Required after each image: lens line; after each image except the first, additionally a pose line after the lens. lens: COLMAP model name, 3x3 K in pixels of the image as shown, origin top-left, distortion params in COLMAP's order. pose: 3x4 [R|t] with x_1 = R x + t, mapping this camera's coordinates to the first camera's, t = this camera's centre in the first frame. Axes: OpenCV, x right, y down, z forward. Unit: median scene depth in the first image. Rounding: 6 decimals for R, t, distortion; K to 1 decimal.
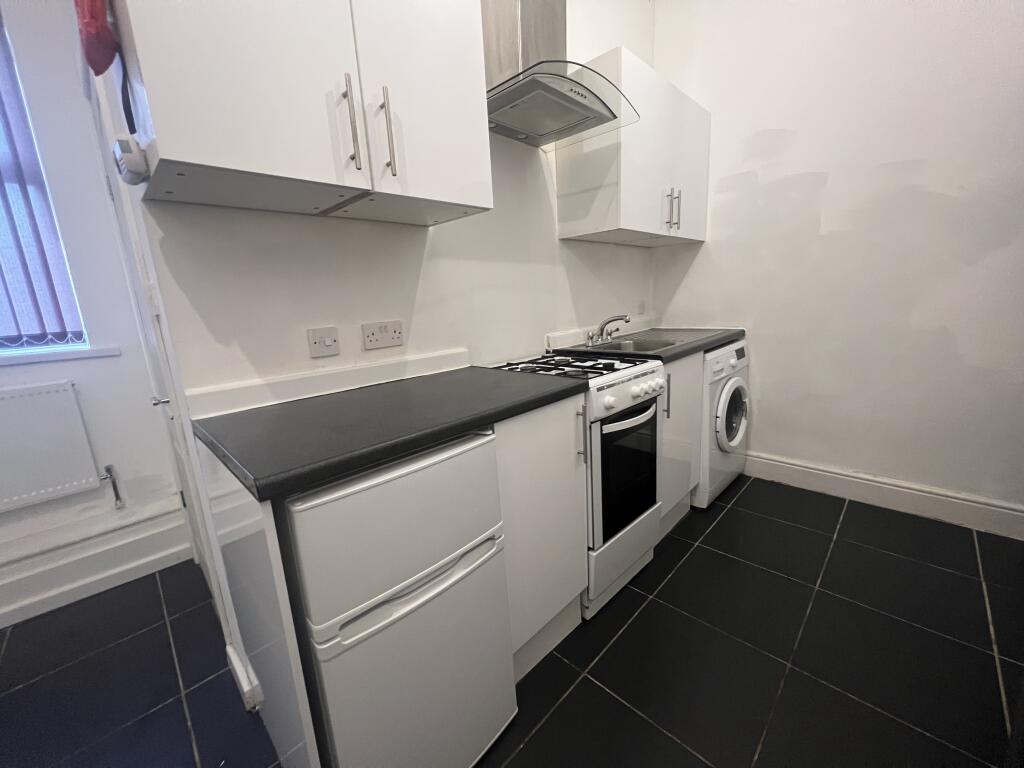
lens RADIAL K [[409.0, 0, 511.8], [0, 409.0, 382.3], [0, 0, 1]] dist [-0.001477, -0.000549]
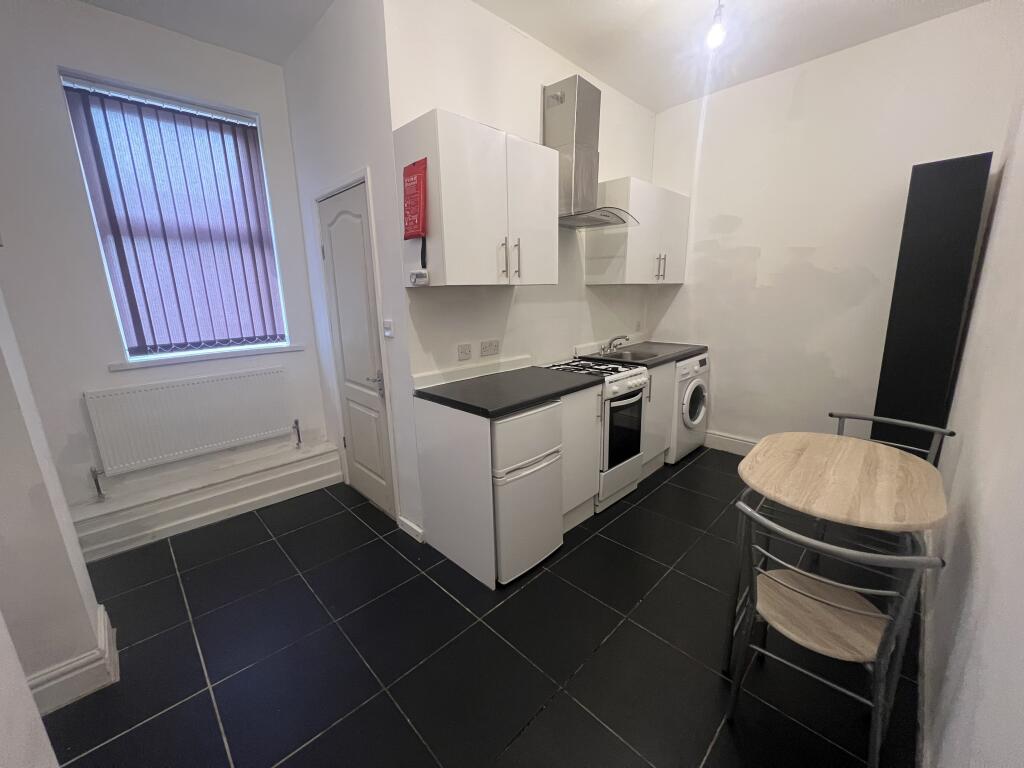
lens RADIAL K [[409.0, 0, 511.9], [0, 409.0, 382.3], [0, 0, 1]] dist [-0.001477, -0.000549]
pose [[0.999318, 0.036750, 0.003668, -0.177391], [-0.036806, 0.999180, 0.016859, 0.001614], [-0.003045, -0.016982, 0.999851, -0.633612]]
